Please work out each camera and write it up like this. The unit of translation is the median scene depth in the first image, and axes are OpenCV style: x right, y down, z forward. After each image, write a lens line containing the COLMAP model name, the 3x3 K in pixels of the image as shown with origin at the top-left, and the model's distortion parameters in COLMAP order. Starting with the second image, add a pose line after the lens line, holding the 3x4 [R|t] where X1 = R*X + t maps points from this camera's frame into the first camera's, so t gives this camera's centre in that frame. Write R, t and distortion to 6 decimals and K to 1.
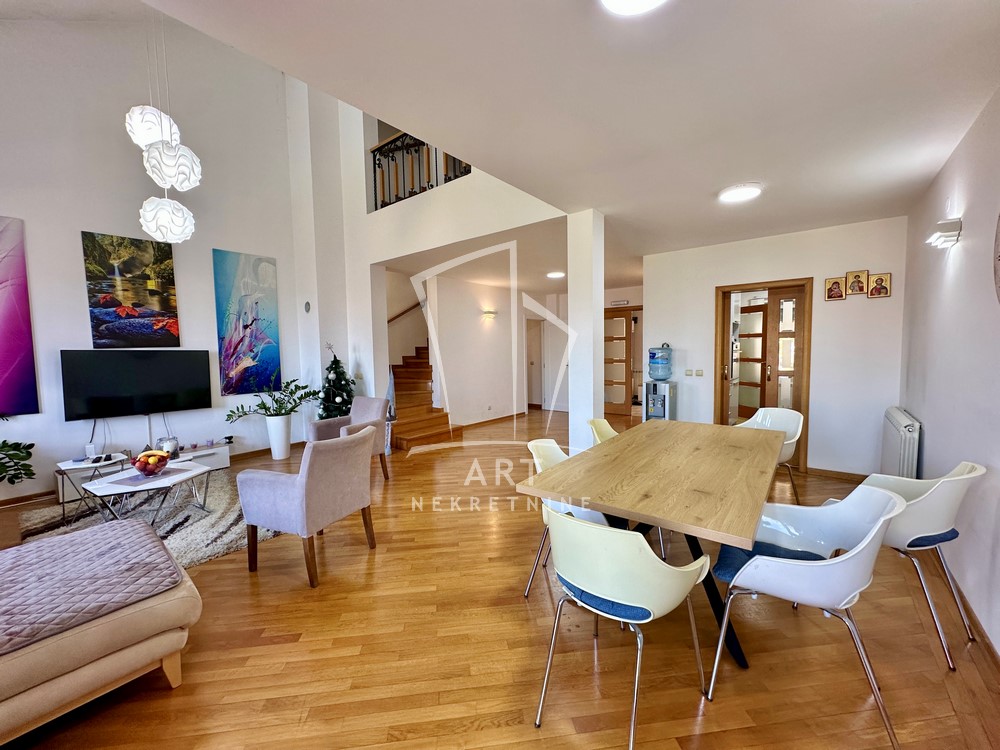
lens RADIAL K [[400.9, 0, 500.0], [0, 400.9, 375.0], [0, 0, 1]] dist [0.001067, 0.000142]
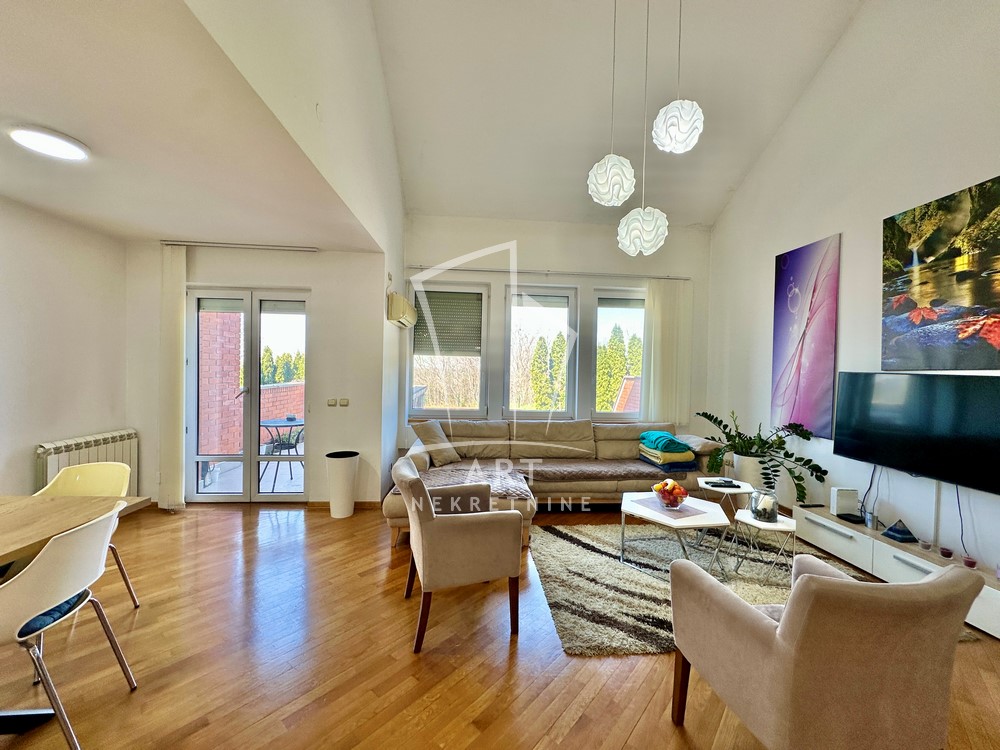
lens RADIAL K [[400.9, 0, 500.0], [0, 400.9, 375.0], [0, 0, 1]] dist [0.001067, 0.000142]
pose [[-0.734648, 0.013958, -0.678305, 0.031085], [-0.051844, 0.995710, 0.076640, -0.075499], [0.676465, 0.091469, -0.730773, 1.027912]]
